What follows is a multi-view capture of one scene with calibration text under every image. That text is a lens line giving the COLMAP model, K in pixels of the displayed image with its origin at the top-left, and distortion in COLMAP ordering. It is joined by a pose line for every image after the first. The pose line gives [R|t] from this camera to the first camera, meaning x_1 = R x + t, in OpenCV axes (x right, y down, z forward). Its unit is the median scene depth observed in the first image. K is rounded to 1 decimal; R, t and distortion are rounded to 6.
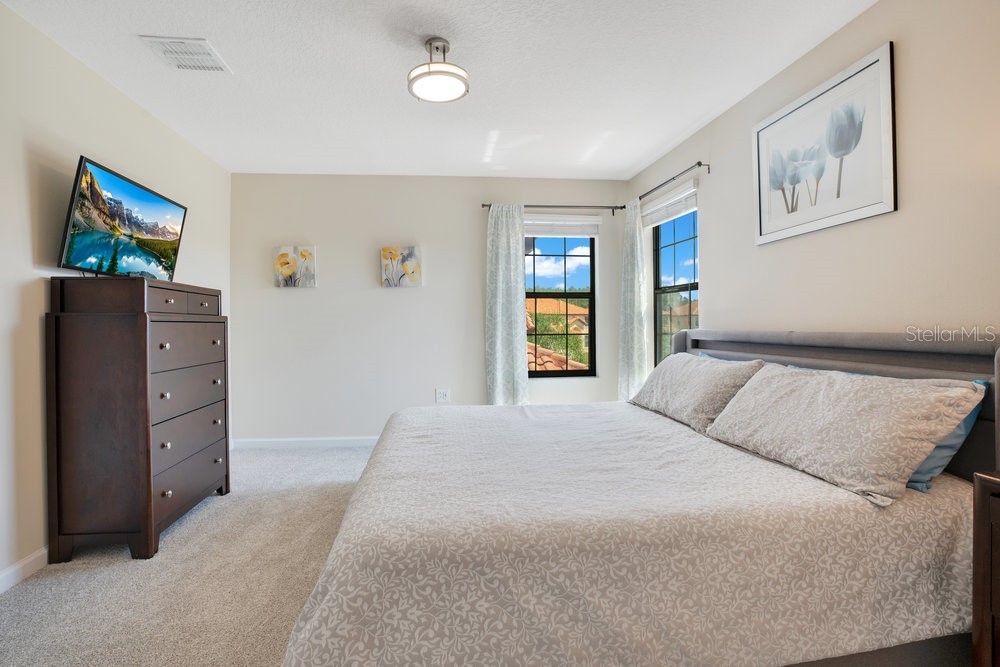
lens RADIAL K [[471.3, 0, 494.5], [0, 471.3, 328.9], [0, 0, 1]] dist [-0.072085, 0.028911]
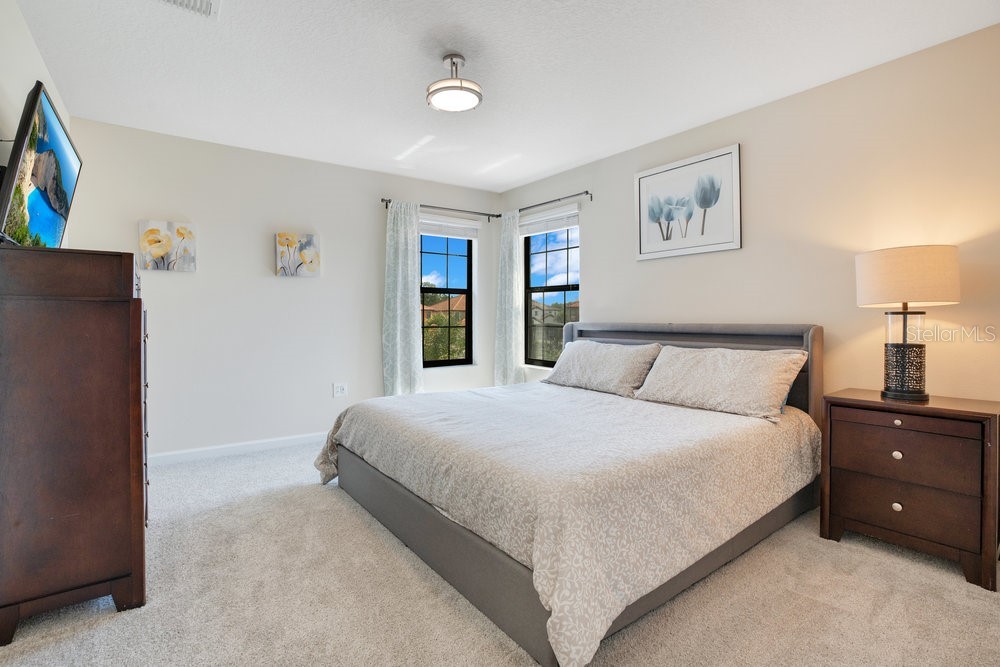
lens RADIAL K [[471.3, 0, 494.5], [0, 471.3, 328.9], [0, 0, 1]] dist [-0.072085, 0.028911]
pose [[0.868578, -0.005106, 0.495527, -0.387893], [-0.001114, 0.999924, 0.012256, 0.003756], [-0.495552, -0.011197, 0.868506, -0.000415]]
